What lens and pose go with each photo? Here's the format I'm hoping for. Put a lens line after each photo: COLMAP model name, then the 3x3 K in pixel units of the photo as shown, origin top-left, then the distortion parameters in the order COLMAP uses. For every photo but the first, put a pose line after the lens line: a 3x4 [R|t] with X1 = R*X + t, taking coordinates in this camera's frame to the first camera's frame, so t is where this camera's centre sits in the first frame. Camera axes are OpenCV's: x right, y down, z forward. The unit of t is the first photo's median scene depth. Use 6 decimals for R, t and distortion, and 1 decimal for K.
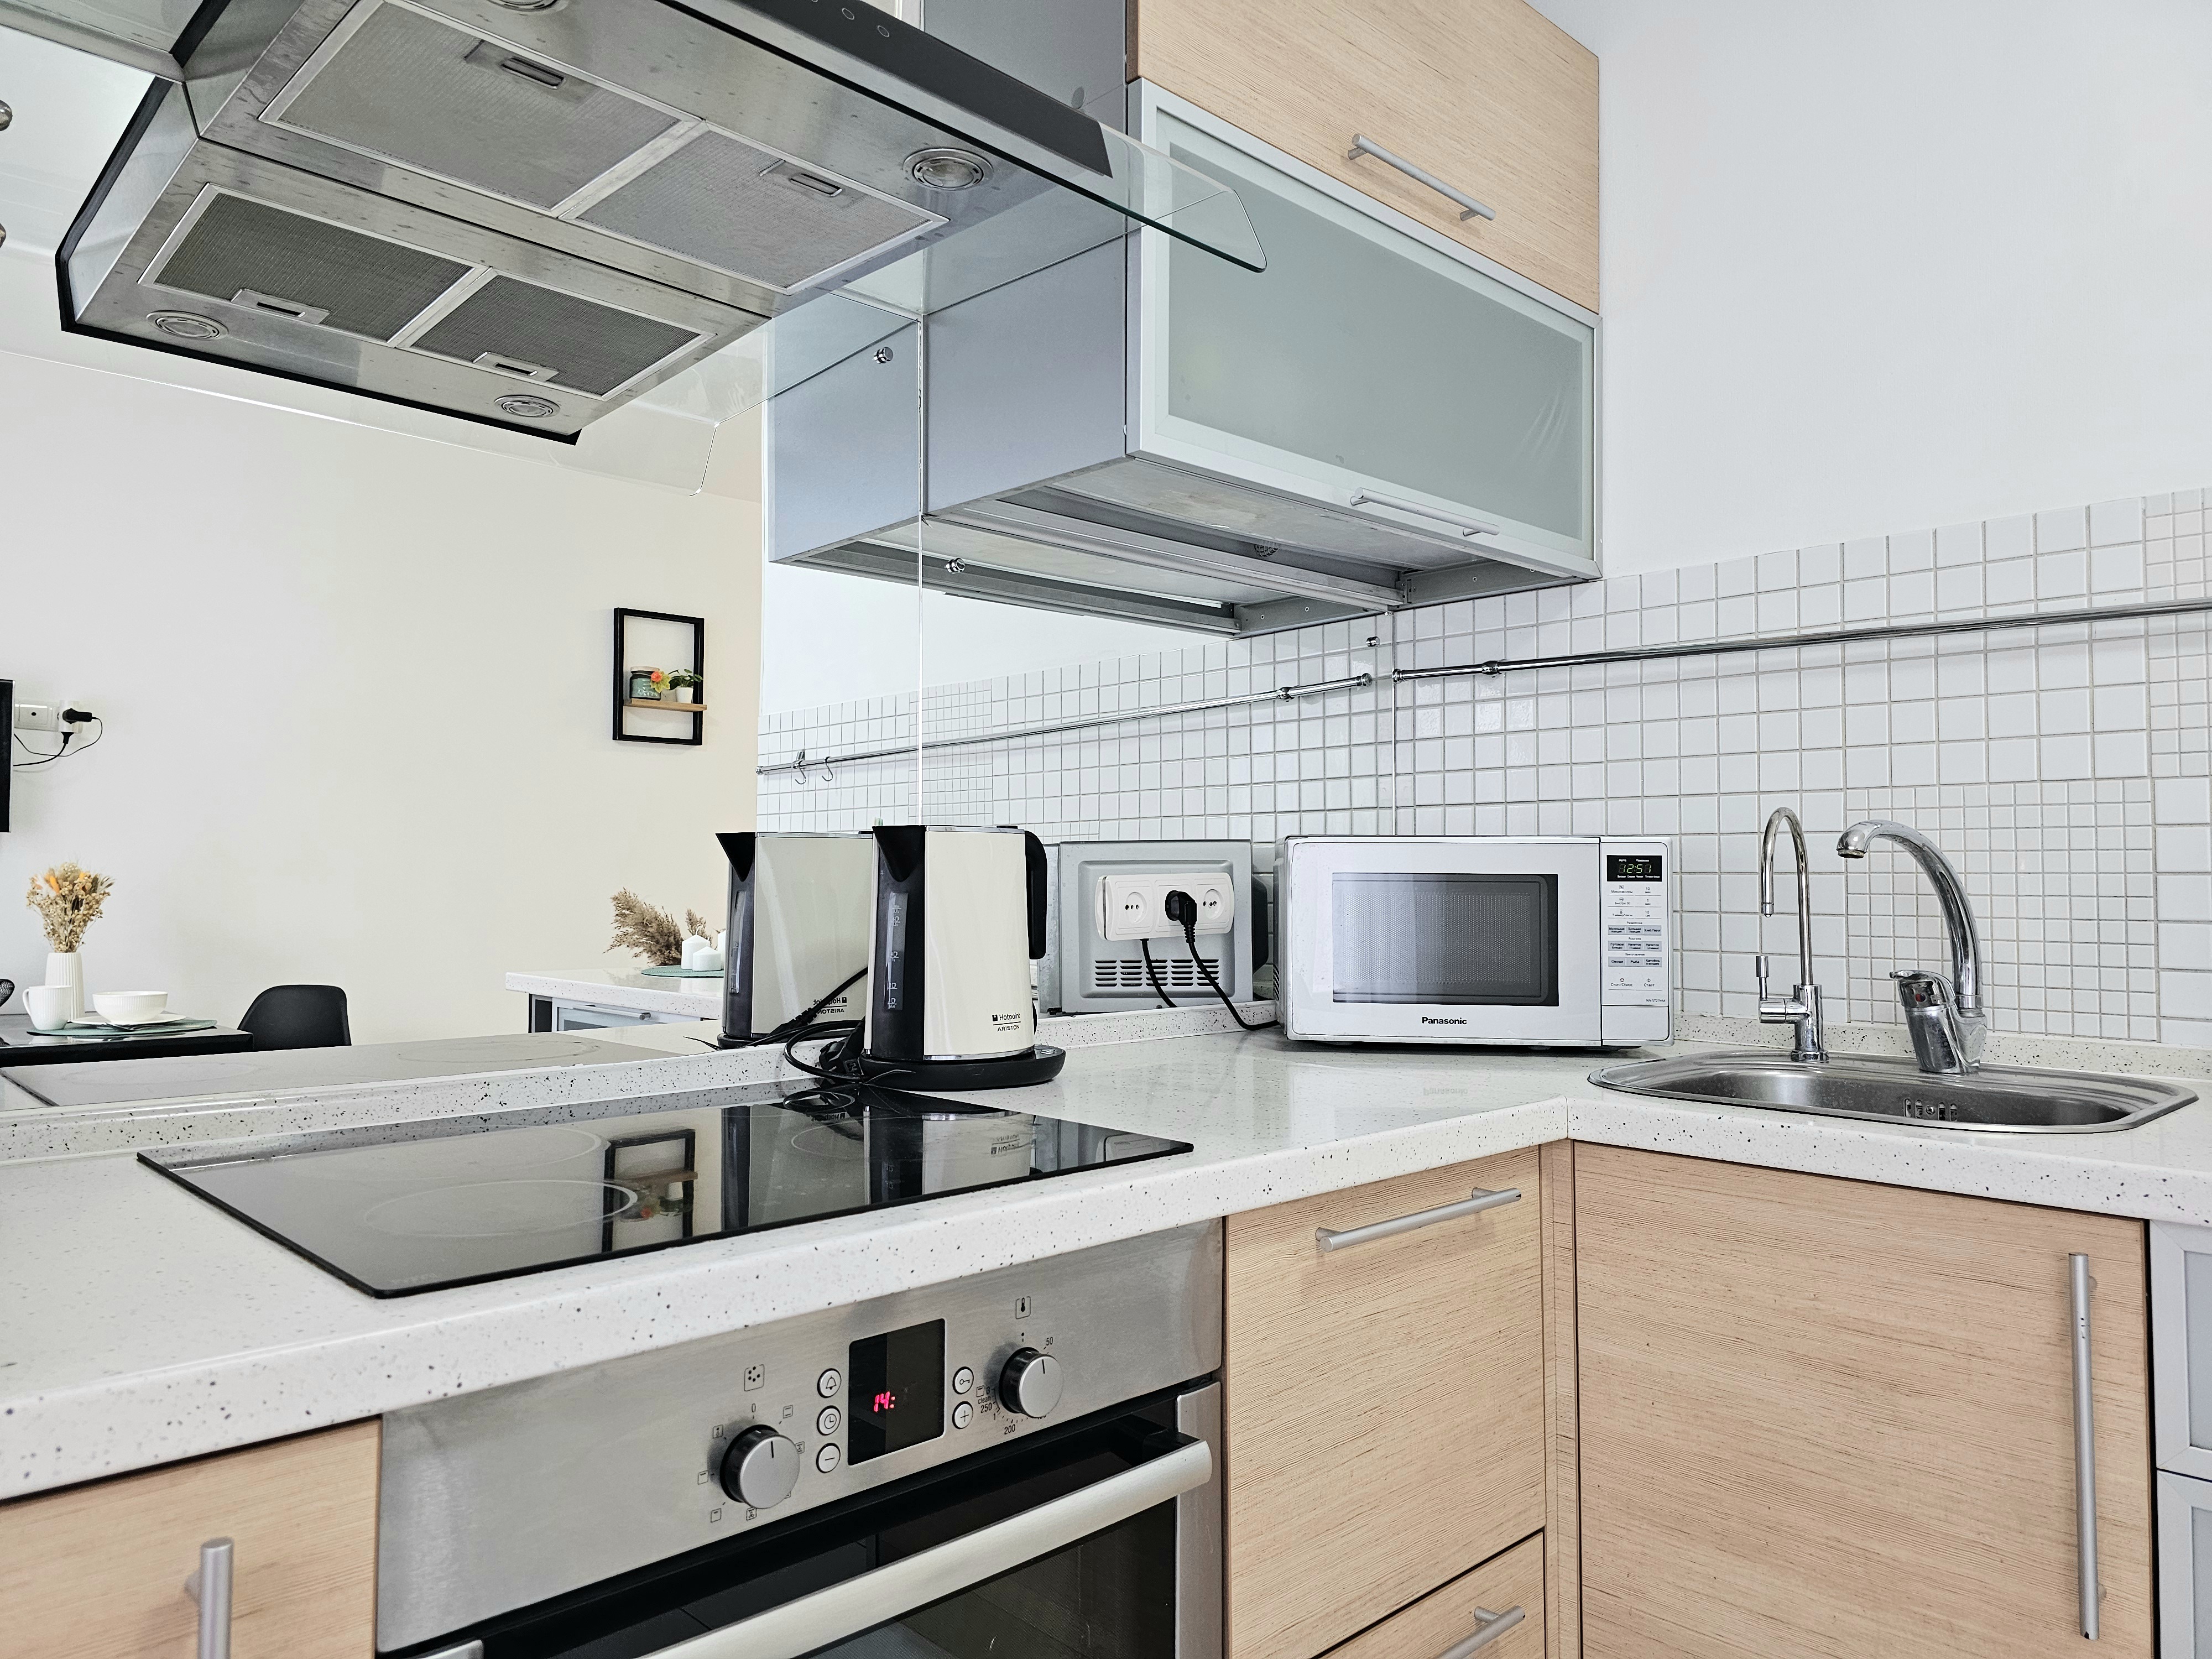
lens RADIAL K [[1500.8, 0, 1081.8], [0, 1500.8, 819.9], [0, 0, 1]] dist [0.043045, -0.038860]
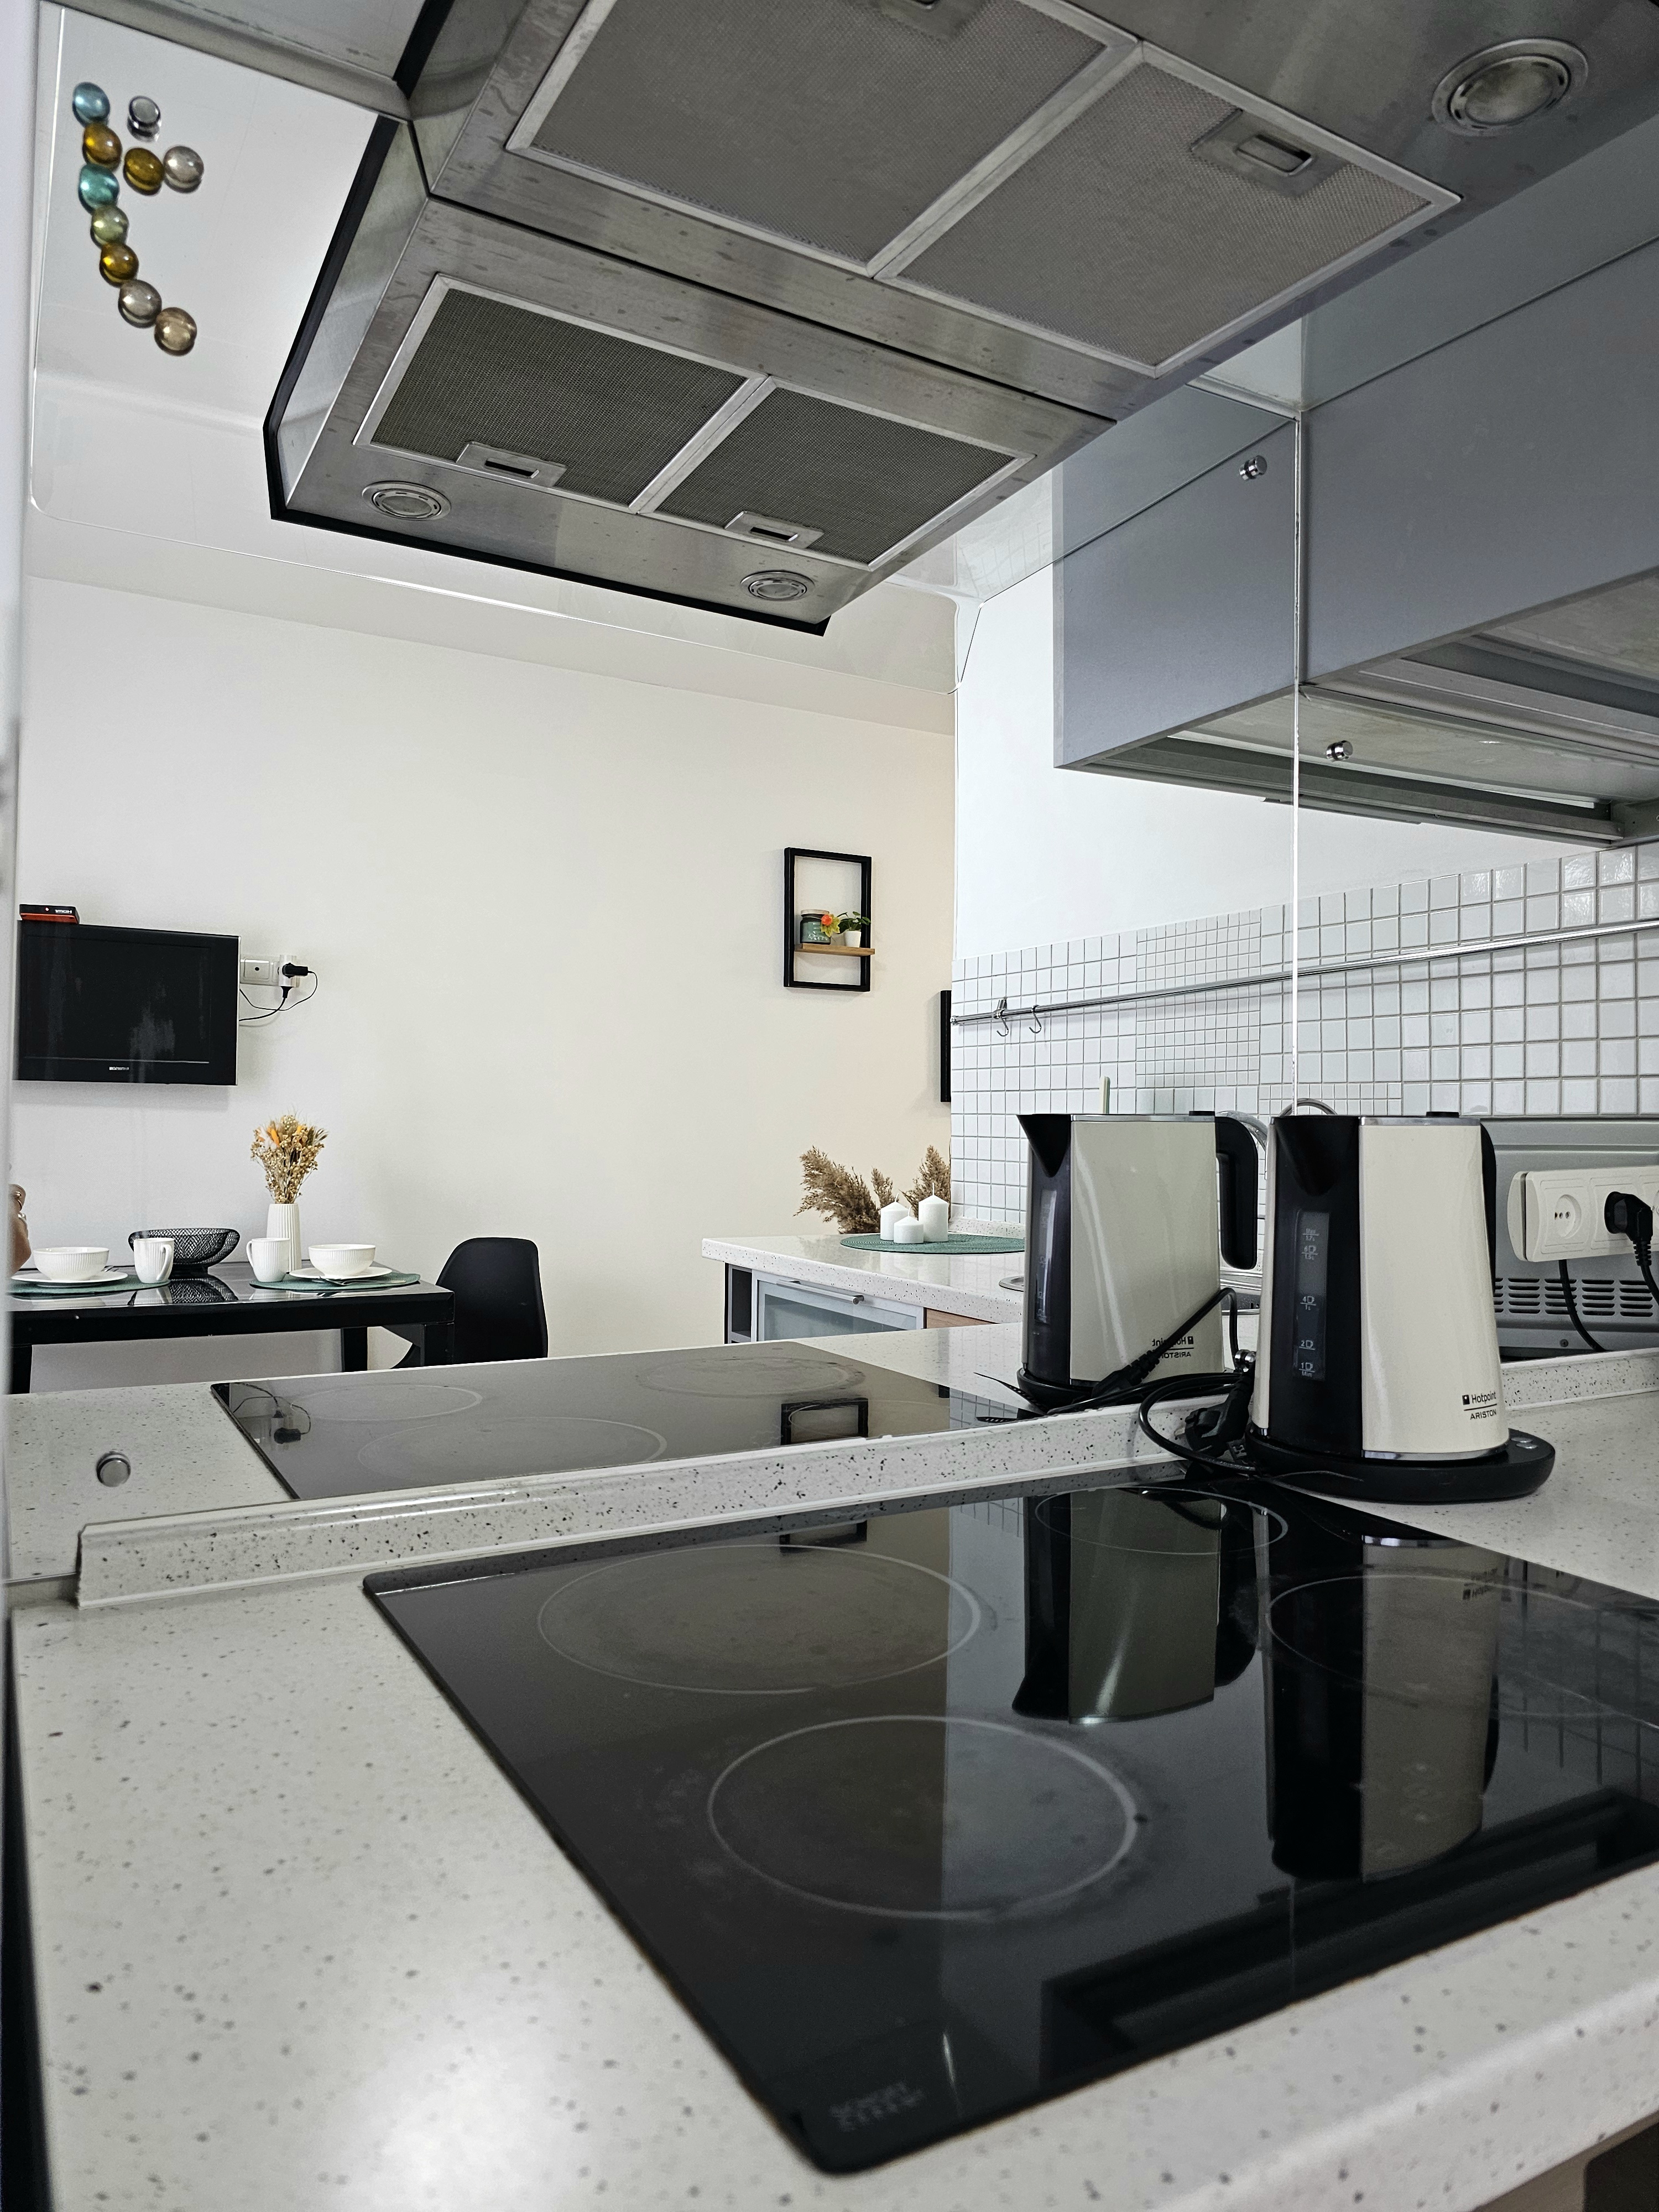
lens RADIAL K [[1478.6, 0, 841.3], [0, 1478.6, 1064.7], [0, 0, 1]] dist [0.082243, -0.088378]
pose [[0.972612, -0.000439, -0.232436, -0.125895], [0.001584, 0.999988, 0.004737, -0.016640], [0.232431, -0.004975, 0.972600, 0.192937]]
